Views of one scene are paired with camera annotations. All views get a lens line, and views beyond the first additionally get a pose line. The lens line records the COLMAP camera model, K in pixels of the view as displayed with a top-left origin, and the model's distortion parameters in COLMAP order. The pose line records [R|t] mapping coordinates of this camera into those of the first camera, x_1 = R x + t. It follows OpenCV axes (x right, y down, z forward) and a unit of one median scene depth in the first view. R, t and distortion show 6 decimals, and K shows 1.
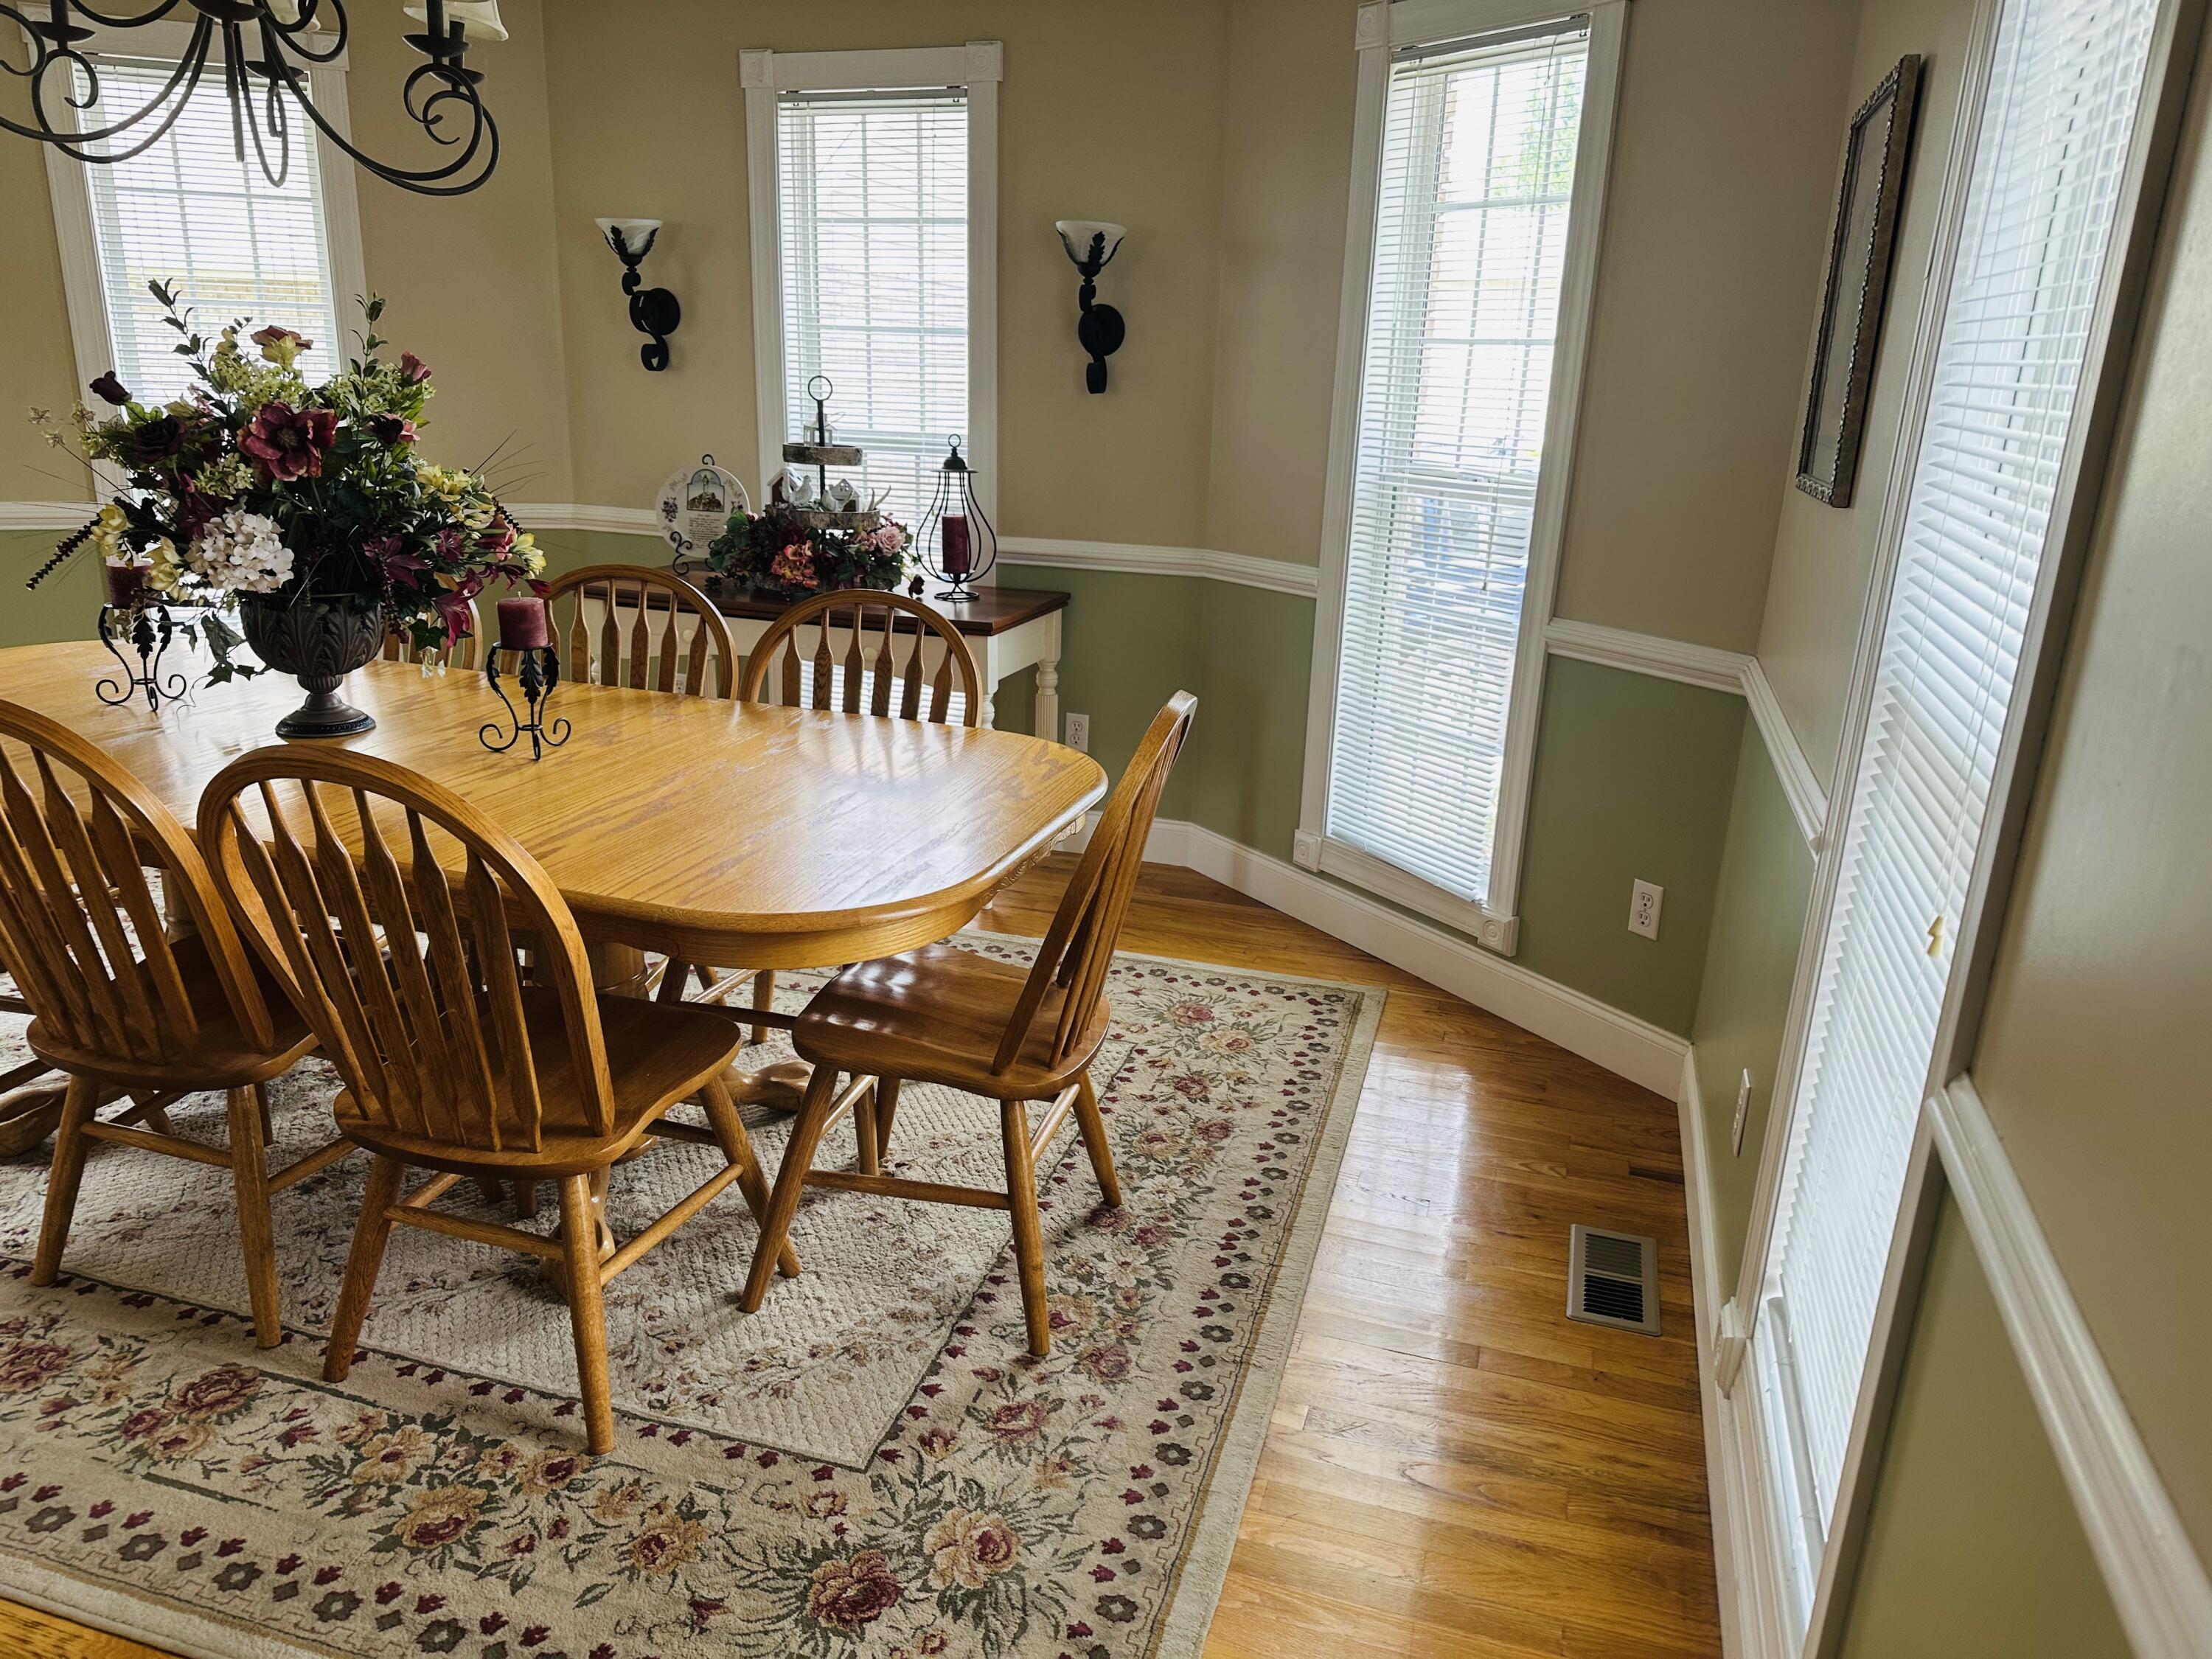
lens RADIAL K [[1527.3, 0, 1106.0], [0, 1527.3, 829.5], [0, 0, 1]] dist [0.042301, -0.079271]
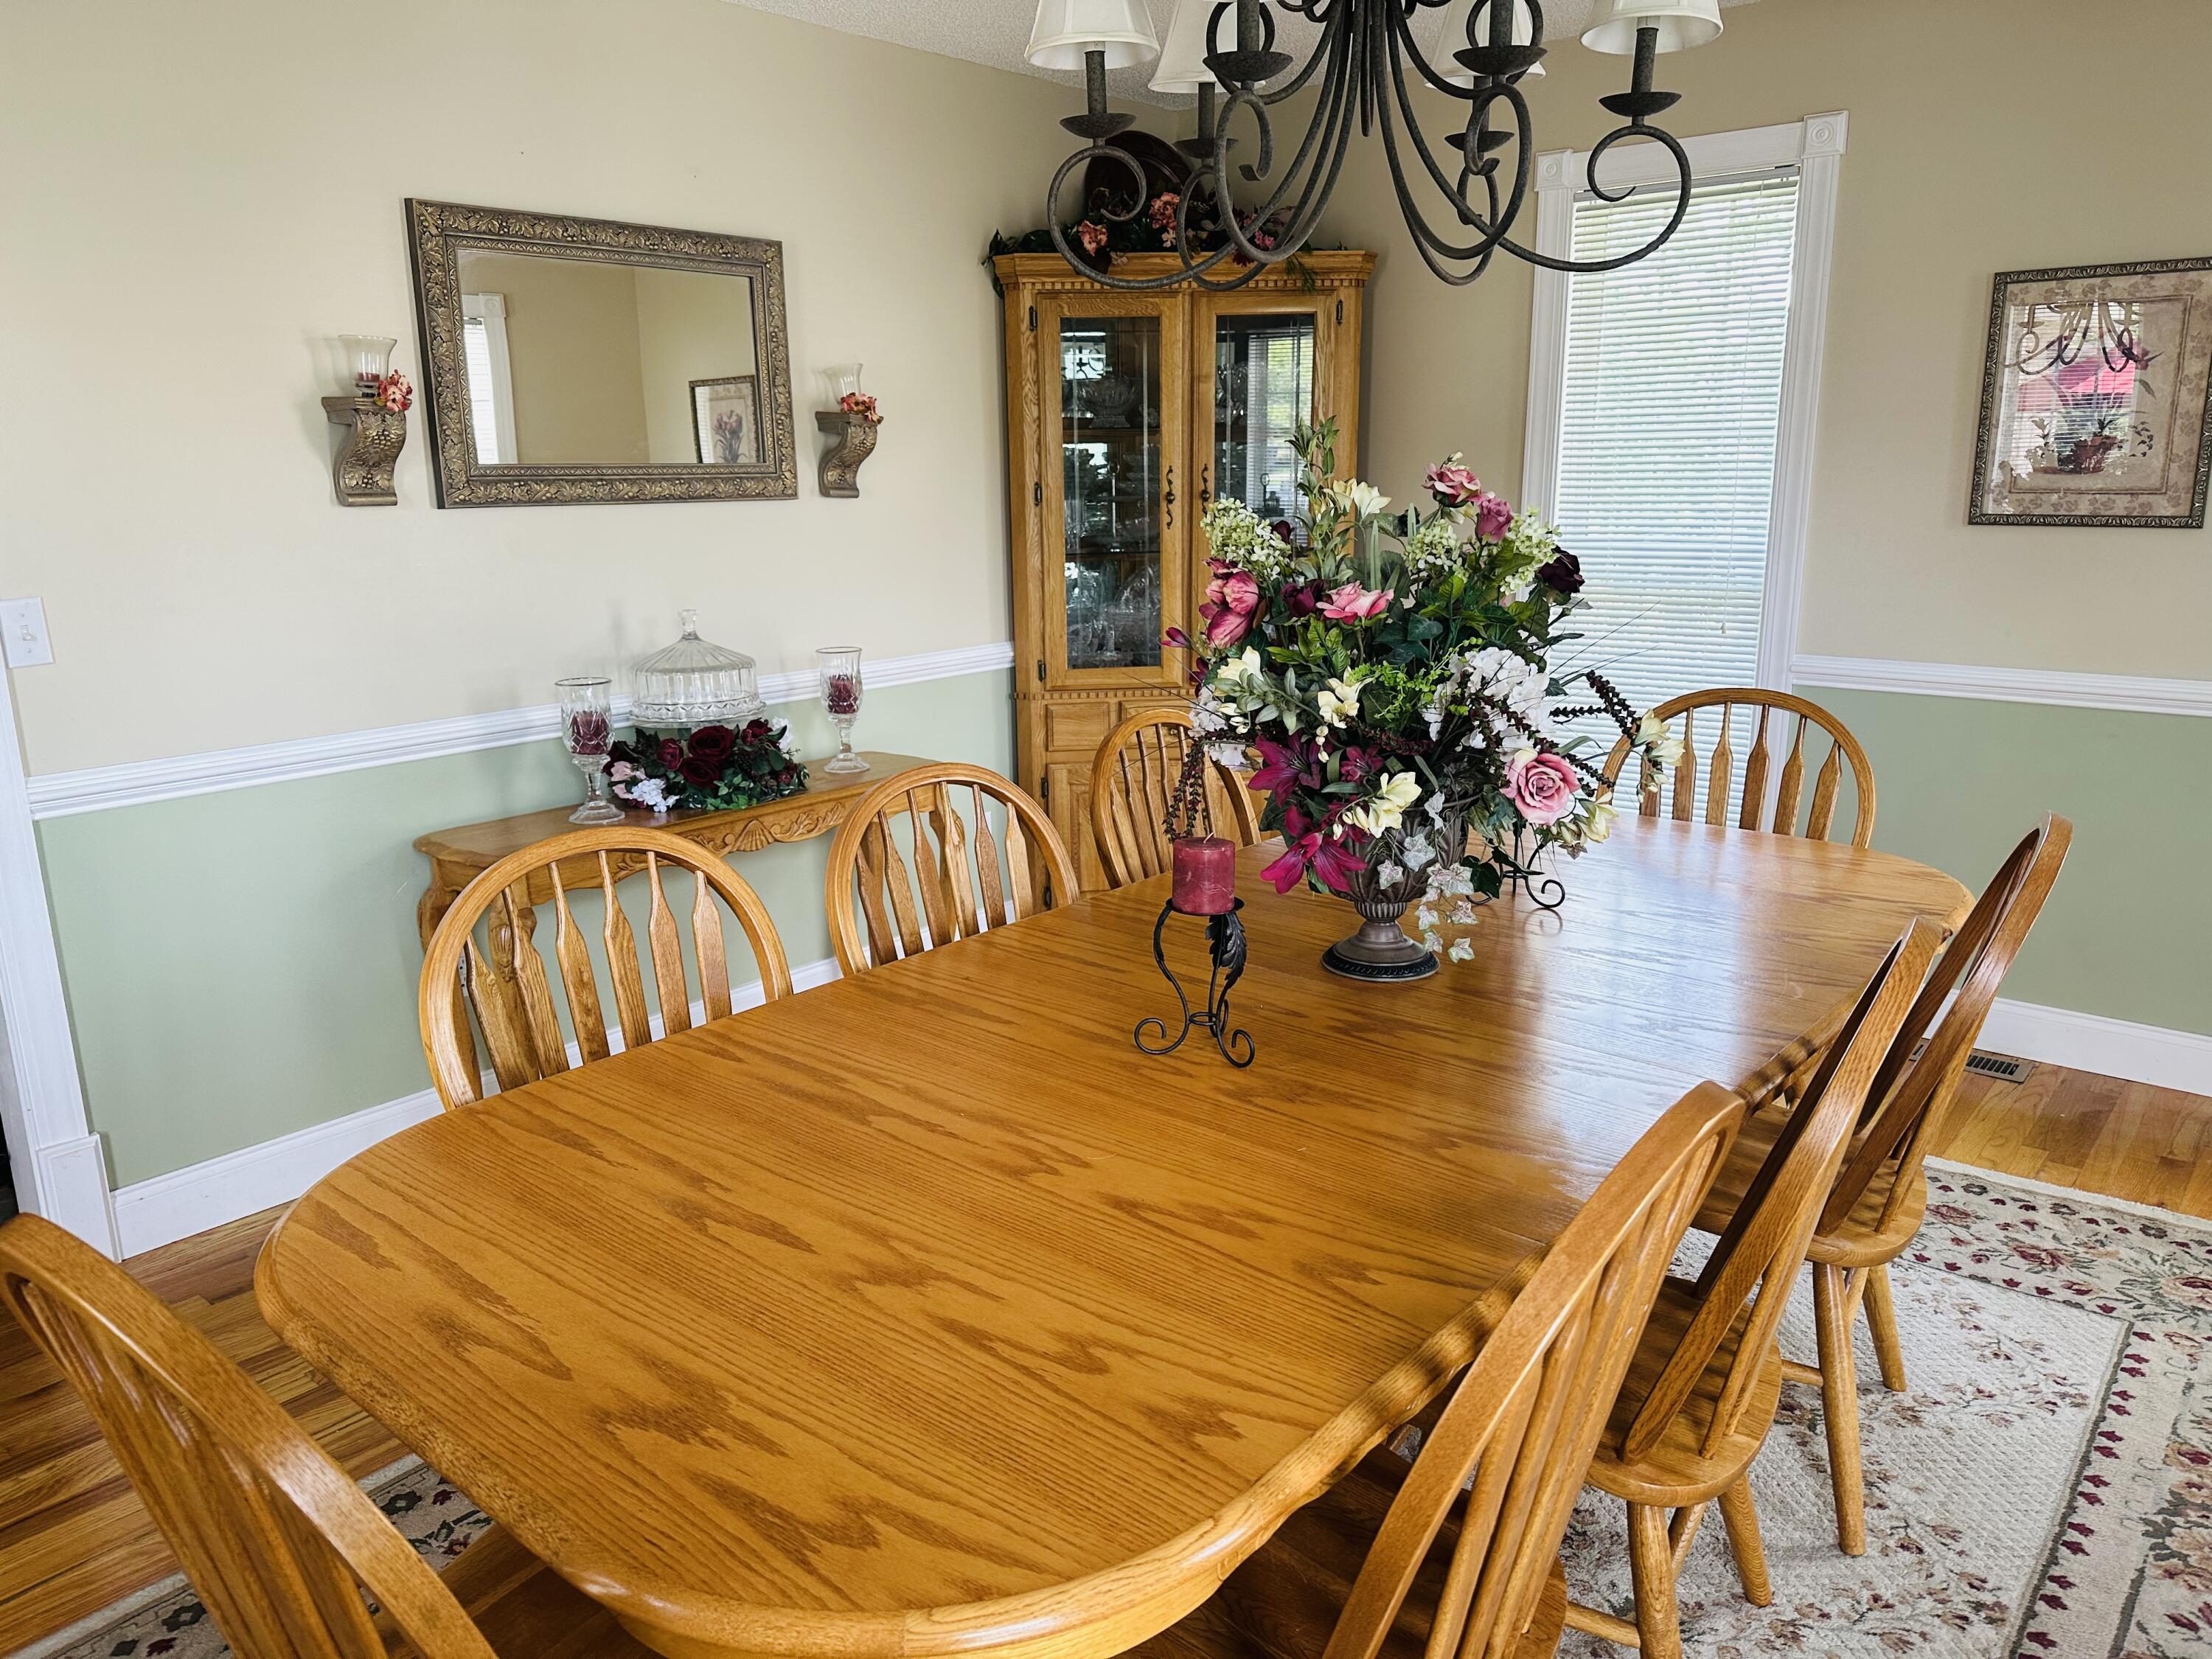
lens RADIAL K [[1527.3, 0, 1106.0], [0, 1527.3, 829.5], [0, 0, 1]] dist [0.042301, -0.079271]
pose [[-0.391998, 0.185788, -0.901011, 0.252251], [-0.264317, 0.915357, 0.303742, -0.330224], [0.881178, 0.357218, -0.309711, 1.076213]]
